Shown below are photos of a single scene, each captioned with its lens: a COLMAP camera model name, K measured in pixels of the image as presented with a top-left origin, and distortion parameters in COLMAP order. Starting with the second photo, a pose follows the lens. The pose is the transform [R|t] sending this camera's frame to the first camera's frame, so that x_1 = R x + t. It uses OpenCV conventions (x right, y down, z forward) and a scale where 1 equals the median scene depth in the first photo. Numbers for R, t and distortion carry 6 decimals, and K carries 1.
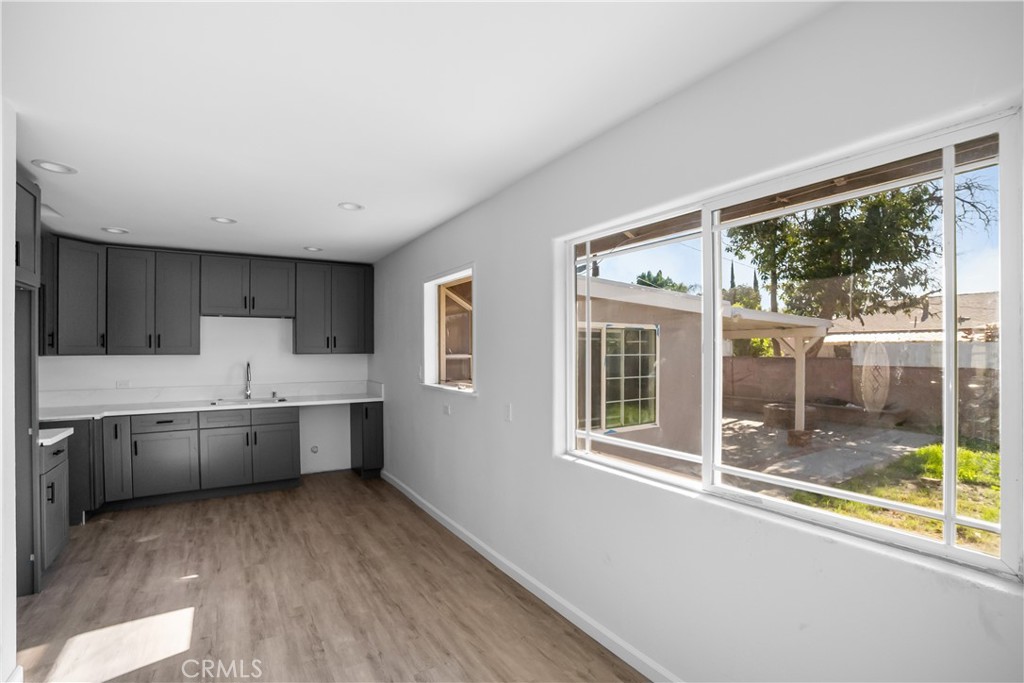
lens RADIAL K [[467.2, 0, 511.9], [0, 467.2, 349.0], [0, 0, 1]] dist [-0.050763, 0.000422]
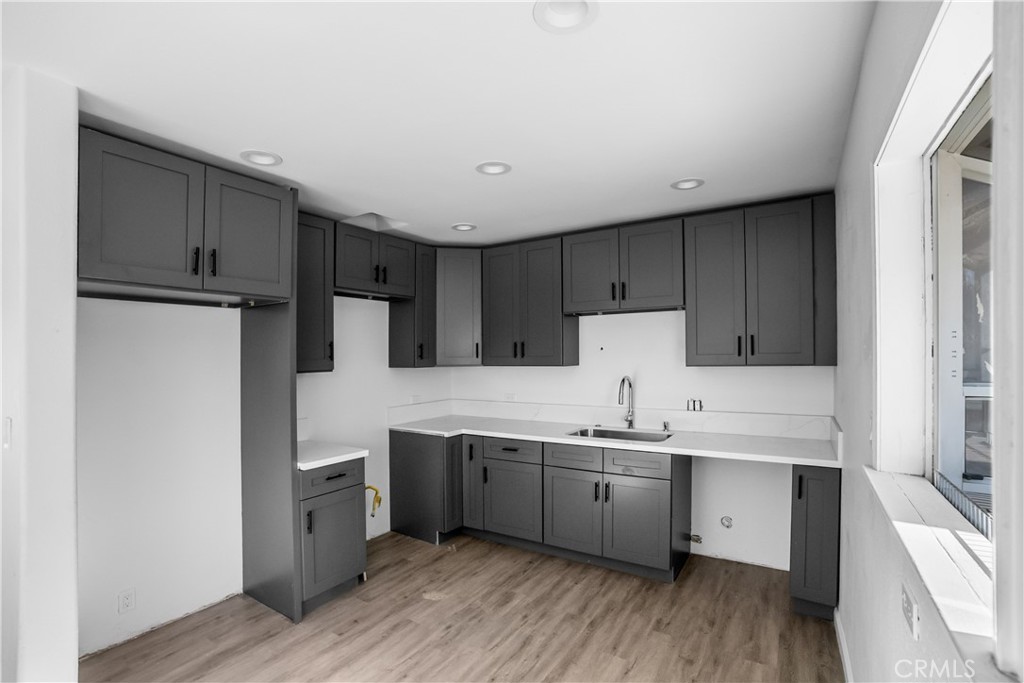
lens RADIAL K [[467.2, 0, 503.0], [0, 467.2, 360.7], [0, 0, 1]] dist [-0.050763, 0.000422]
pose [[0.414416, 0.007255, -0.910059, -0.004430], [0.016302, 0.999749, 0.015394, -0.012382], [0.909942, -0.021215, 0.414194, 0.660685]]
